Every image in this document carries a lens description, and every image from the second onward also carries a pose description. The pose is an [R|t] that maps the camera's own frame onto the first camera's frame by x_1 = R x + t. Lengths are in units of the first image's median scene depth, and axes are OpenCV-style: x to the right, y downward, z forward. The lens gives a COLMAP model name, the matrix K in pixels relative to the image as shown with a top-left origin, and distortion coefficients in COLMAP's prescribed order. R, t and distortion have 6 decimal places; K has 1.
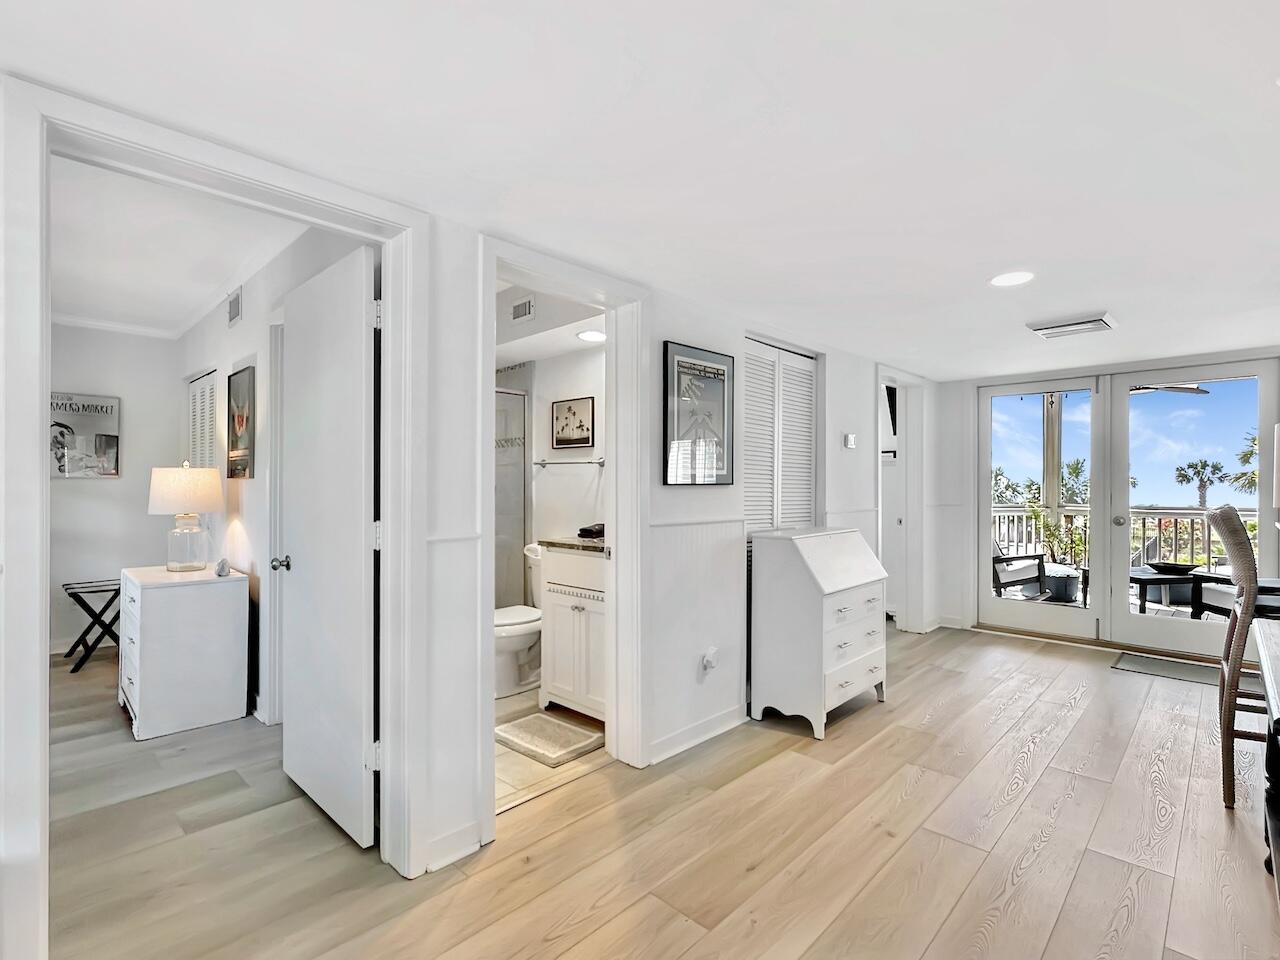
lens RADIAL K [[611.0, 0, 631.9], [0, 611.0, 483.2], [0, 0, 1]] dist [-0.003268, 0.000801]
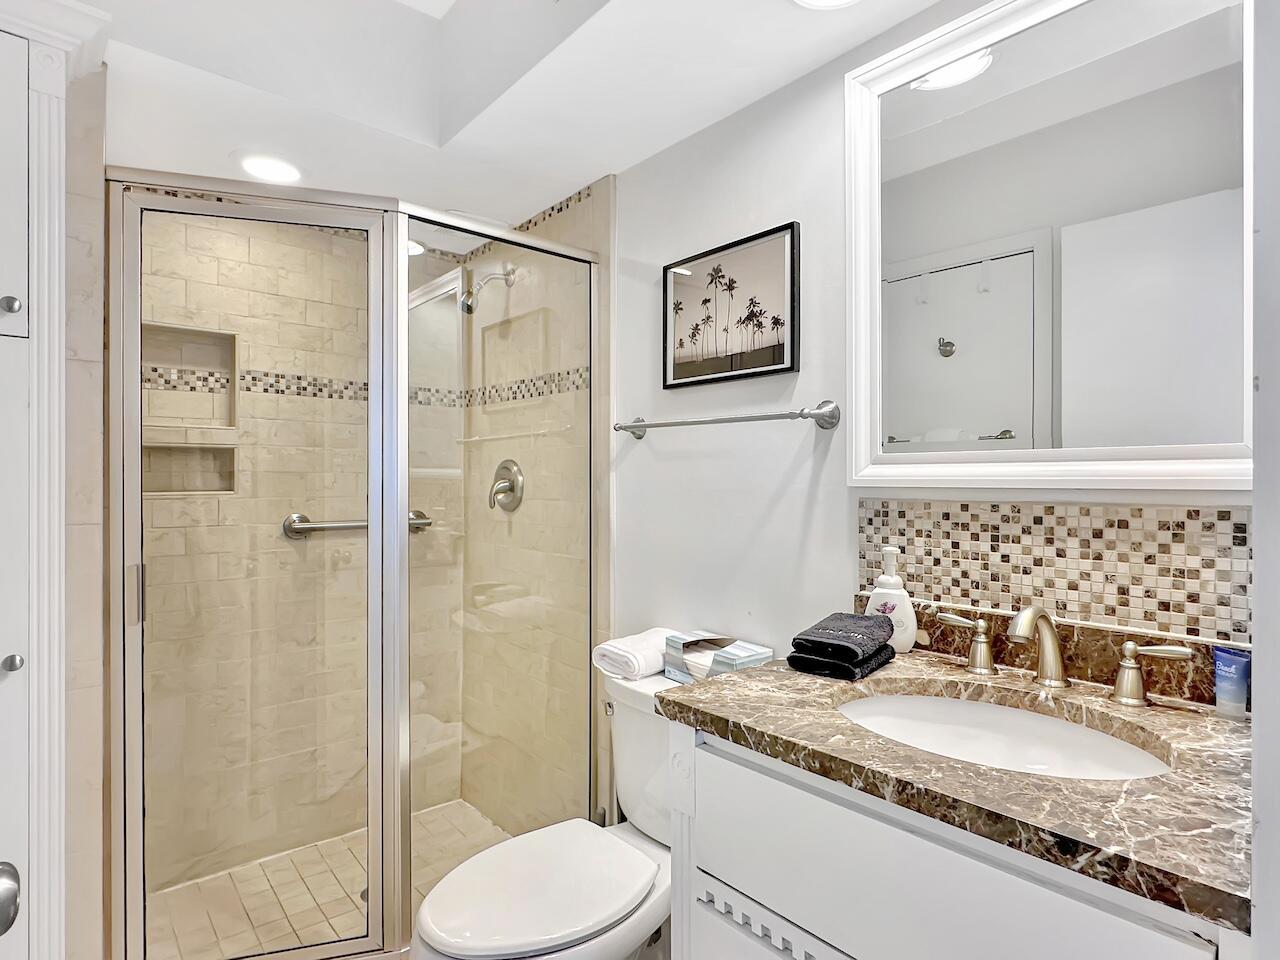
lens RADIAL K [[679.7, 0, 639.7], [0, 679.7, 479.4], [0, 0, 1]] dist [-0.002836, -0.000247]
pose [[0.997006, 0.003286, -0.077256, -0.115697], [-0.003317, 0.999994, -0.000272, 0.001103], [0.077255, 0.000528, 0.997011, 0.592254]]
